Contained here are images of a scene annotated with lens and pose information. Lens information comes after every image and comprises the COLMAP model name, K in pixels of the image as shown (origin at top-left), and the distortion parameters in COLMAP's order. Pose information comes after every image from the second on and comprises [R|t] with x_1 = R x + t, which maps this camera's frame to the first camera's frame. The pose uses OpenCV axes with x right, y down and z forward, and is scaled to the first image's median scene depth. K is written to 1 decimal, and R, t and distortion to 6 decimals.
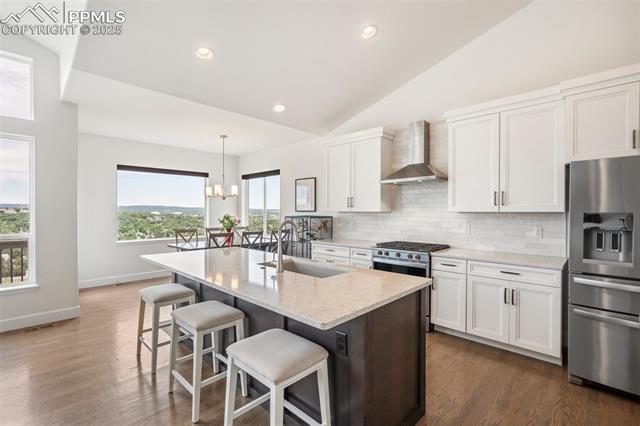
lens RADIAL K [[294.8, 0, 314.8], [0, 294.8, 211.9], [0, 0, 1]] dist [0.001255, 0.001225]
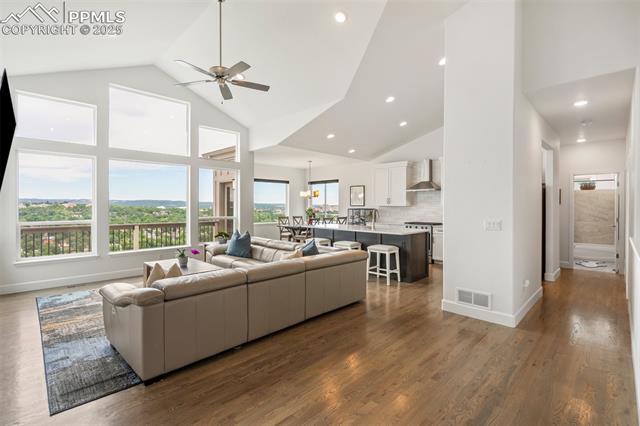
lens RADIAL K [[294.8, 0, 315.5], [0, 294.8, 207.8], [0, 0, 1]] dist [0.001255, 0.001225]
pose [[0.999936, 0.001507, -0.011178, -0.312522], [-0.001466, 0.999992, 0.003619, 0.004131], [0.011184, -0.003602, 0.999931, -0.834435]]
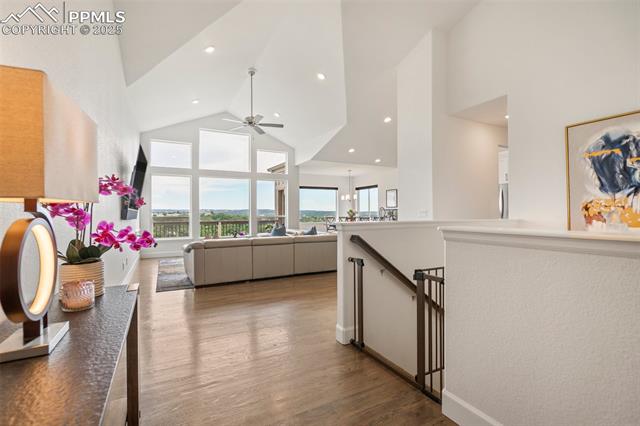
lens RADIAL K [[294.8, 0, 320.3], [0, 294.8, 211.4], [0, 0, 1]] dist [0.001255, 0.001225]
pose [[0.955660, -0.009631, -0.294316, 0.108857], [0.006663, 0.999916, -0.011085, 0.054143], [0.294398, 0.008632, 0.955644, -1.189734]]
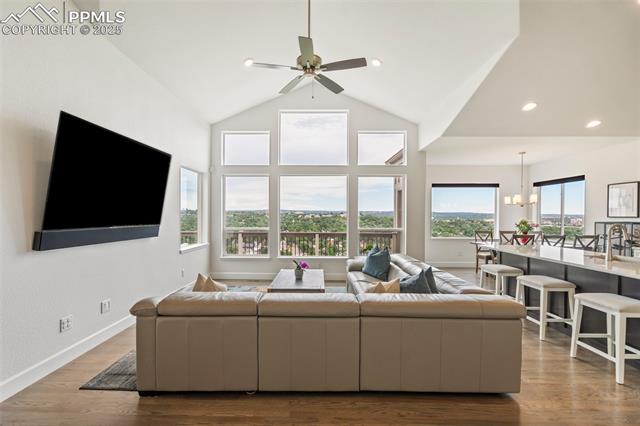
lens RADIAL K [[294.8, 0, 317.0], [0, 294.8, 217.9], [0, 0, 1]] dist [0.001255, 0.001225]
pose [[0.696579, 0.009376, -0.717419, -0.043344], [-0.007345, 0.999955, 0.005938, 0.000900], [0.717443, 0.001133, 0.696617, -0.477675]]
